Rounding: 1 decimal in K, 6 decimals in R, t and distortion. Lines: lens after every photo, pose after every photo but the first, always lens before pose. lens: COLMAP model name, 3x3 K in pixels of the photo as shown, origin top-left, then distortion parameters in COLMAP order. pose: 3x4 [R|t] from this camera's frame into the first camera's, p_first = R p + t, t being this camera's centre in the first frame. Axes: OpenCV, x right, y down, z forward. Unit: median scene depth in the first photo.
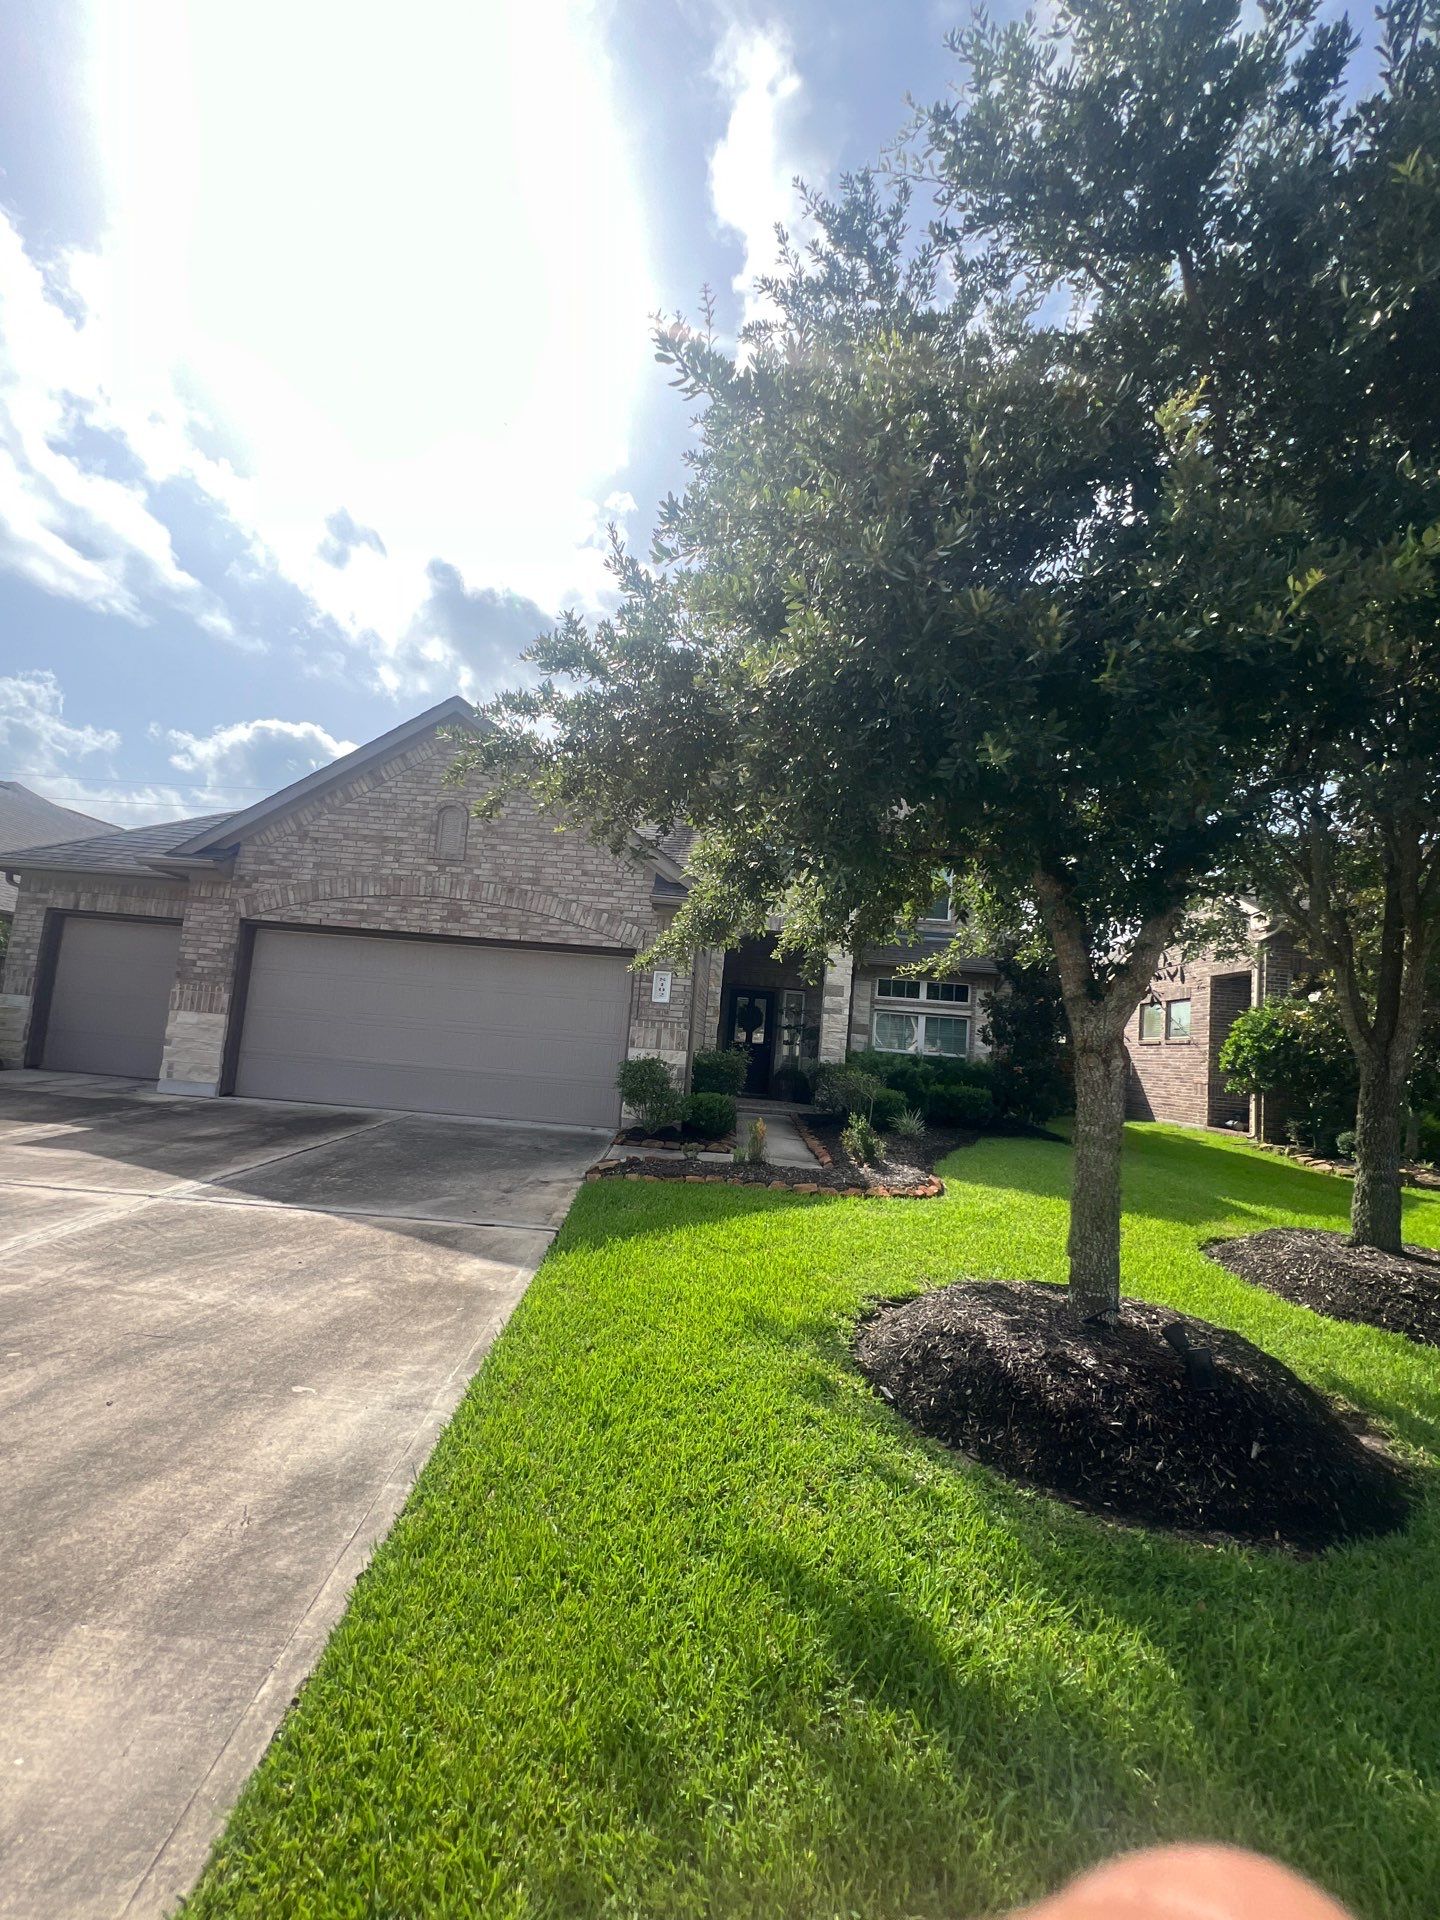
lens RADIAL K [[767.3, 0, 719.1], [0, 767.3, 963.6], [0, 0, 1]] dist [-0.000326, -0.000341]
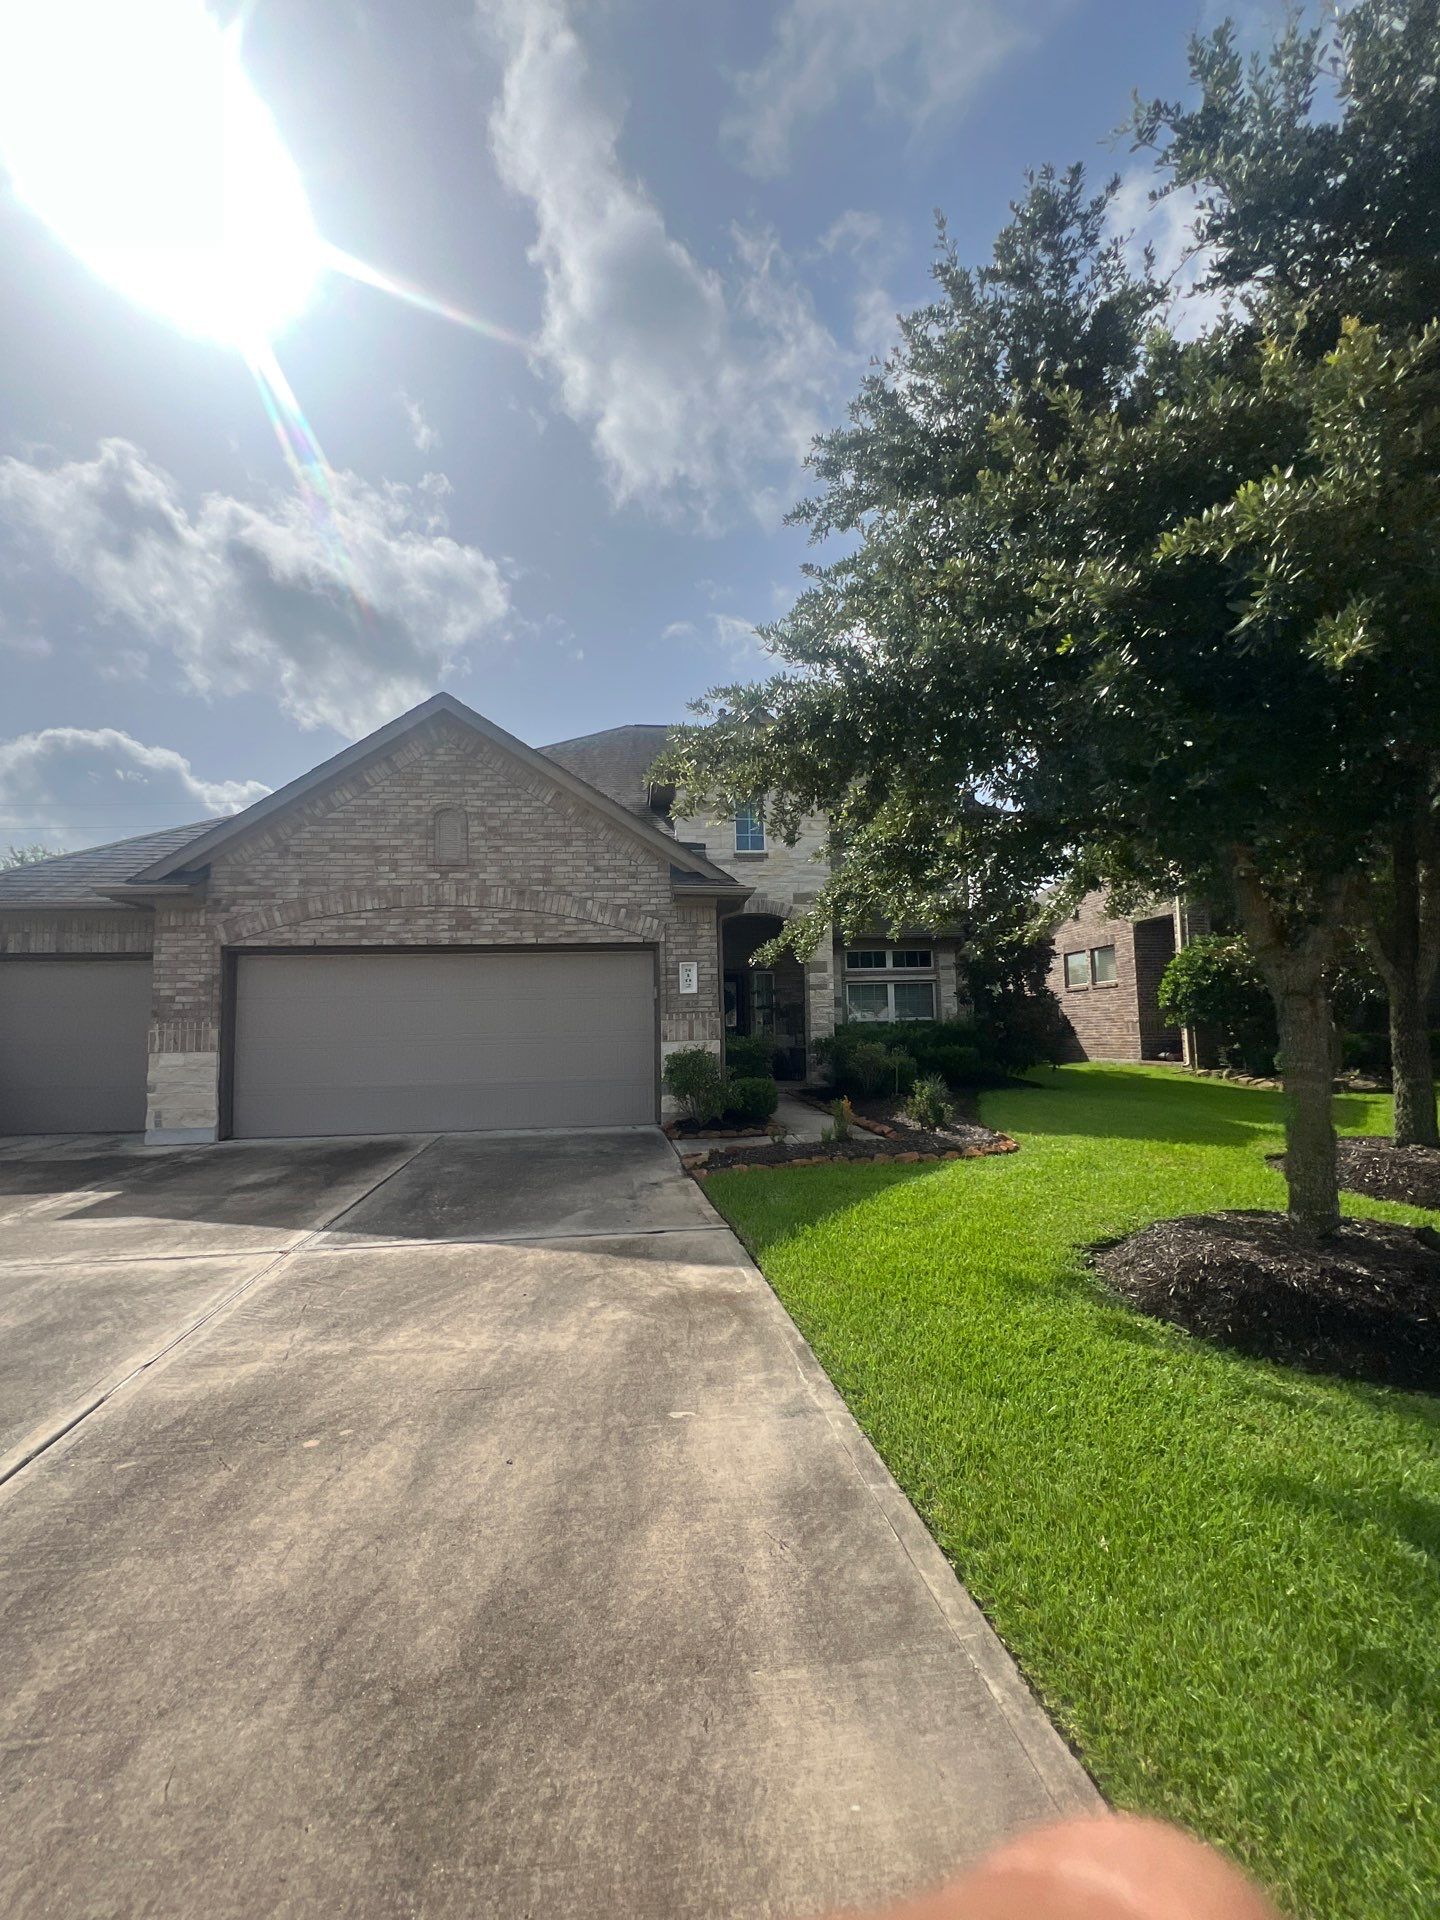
lens RADIAL K [[767.3, 0, 719.1], [0, 767.3, 963.6], [0, 0, 1]] dist [-0.000326, -0.000341]
pose [[0.986514, -0.090208, 0.136572, -0.166552], [0.087383, 0.995821, 0.026552, -0.010671], [-0.138396, -0.014260, 0.990274, 0.010441]]
